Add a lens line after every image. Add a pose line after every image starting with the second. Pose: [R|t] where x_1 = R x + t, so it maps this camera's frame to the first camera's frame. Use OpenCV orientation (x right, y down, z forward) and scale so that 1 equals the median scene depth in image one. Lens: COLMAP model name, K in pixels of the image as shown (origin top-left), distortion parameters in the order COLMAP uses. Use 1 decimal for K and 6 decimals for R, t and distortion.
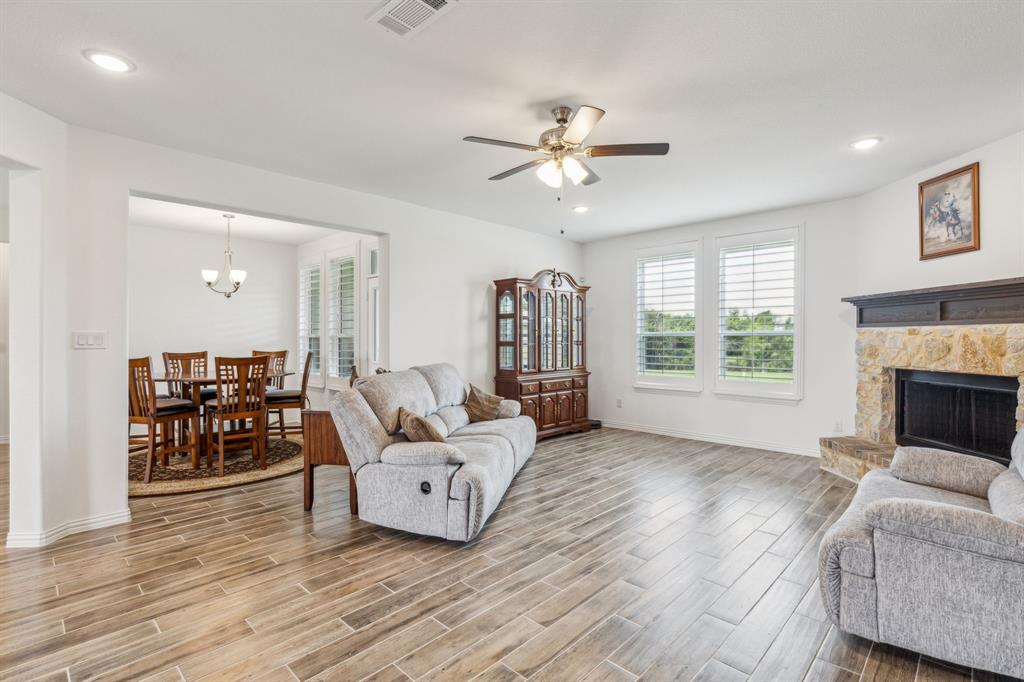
lens RADIAL K [[482.5, 0, 525.0], [0, 482.5, 334.0], [0, 0, 1]] dist [0.000366, -0.000249]
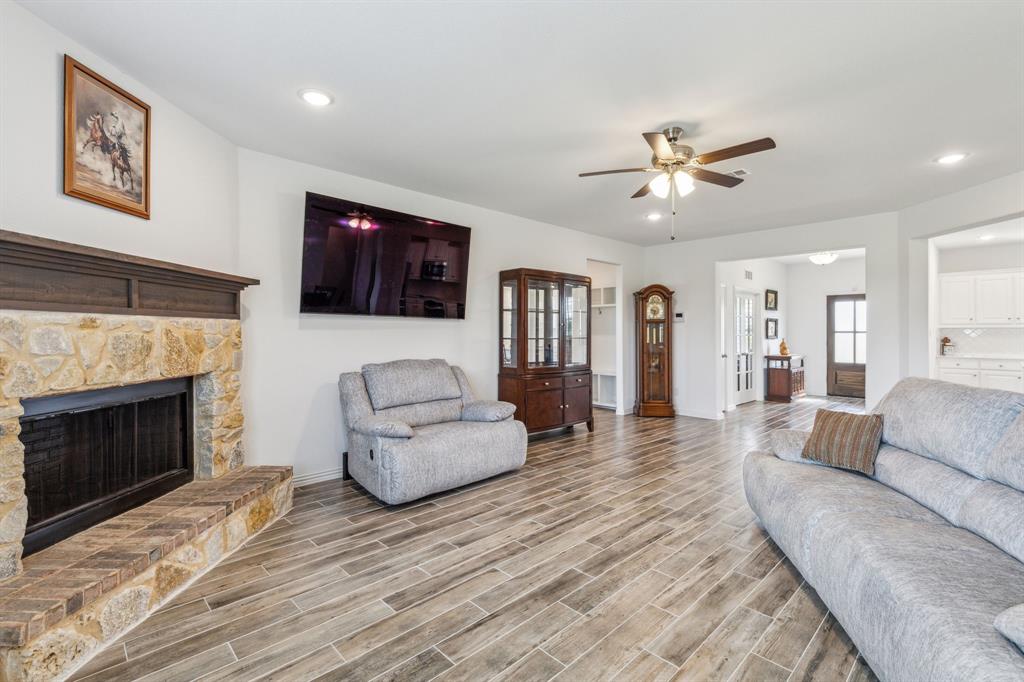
lens RADIAL K [[456.2, 0, 512.2], [0, 456.2, 328.3], [0, 0, 1]] dist [0.002071, -0.000983]
pose [[-0.998099, 0.001109, 0.061617, 0.280419], [0.000189, 0.999888, -0.014935, 0.009644], [-0.061627, -0.014895, -0.997988, 1.518714]]
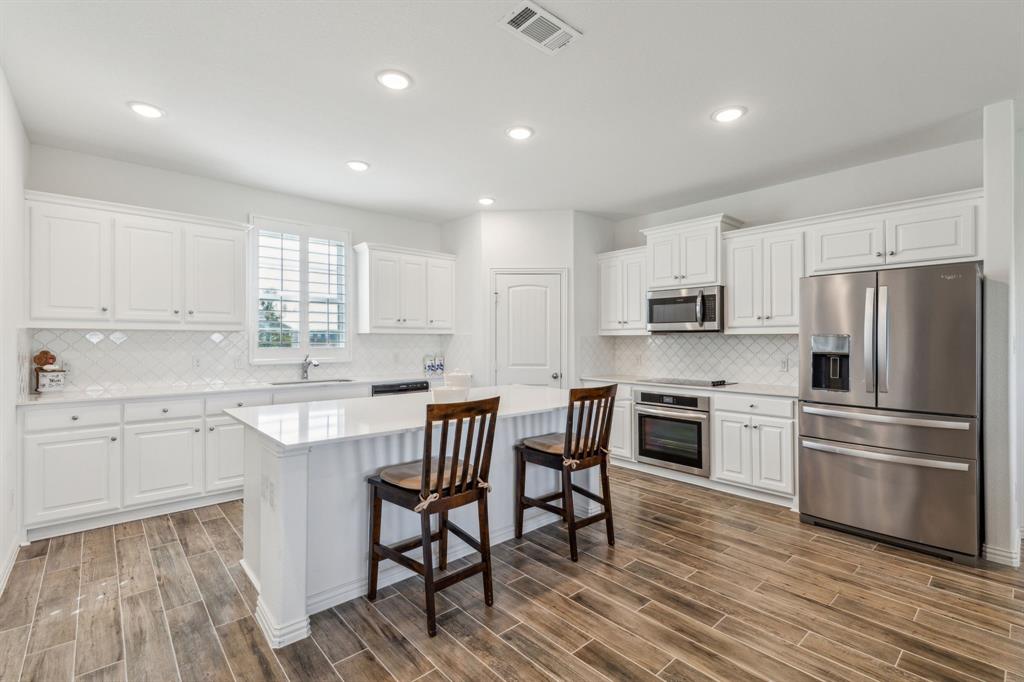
lens RADIAL K [[457.1, 0, 519.5], [0, 457.1, 338.7], [0, 0, 1]] dist [0.000653, -0.000180]
pose [[-0.080846, -0.000779, -0.996726, -0.667618], [0.005187, 0.999986, -0.001202, 0.003438], [0.996713, -0.005268, -0.080841, 0.409853]]
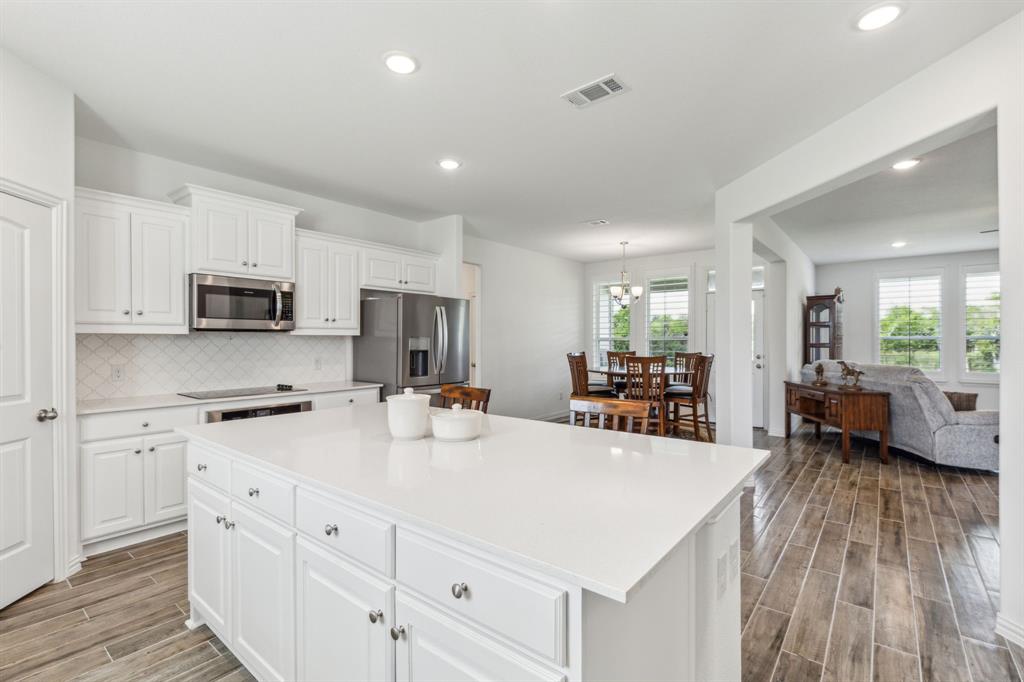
lens RADIAL K [[482.5, 0, 514.1], [0, 482.5, 335.9], [0, 0, 1]] dist [0.000366, -0.000249]
pose [[0.995750, 0.000670, 0.092094, -1.335284], [-0.000242, 0.999989, -0.004657, 0.001767], [-0.092096, 0.004614, 0.995739, -0.262581]]
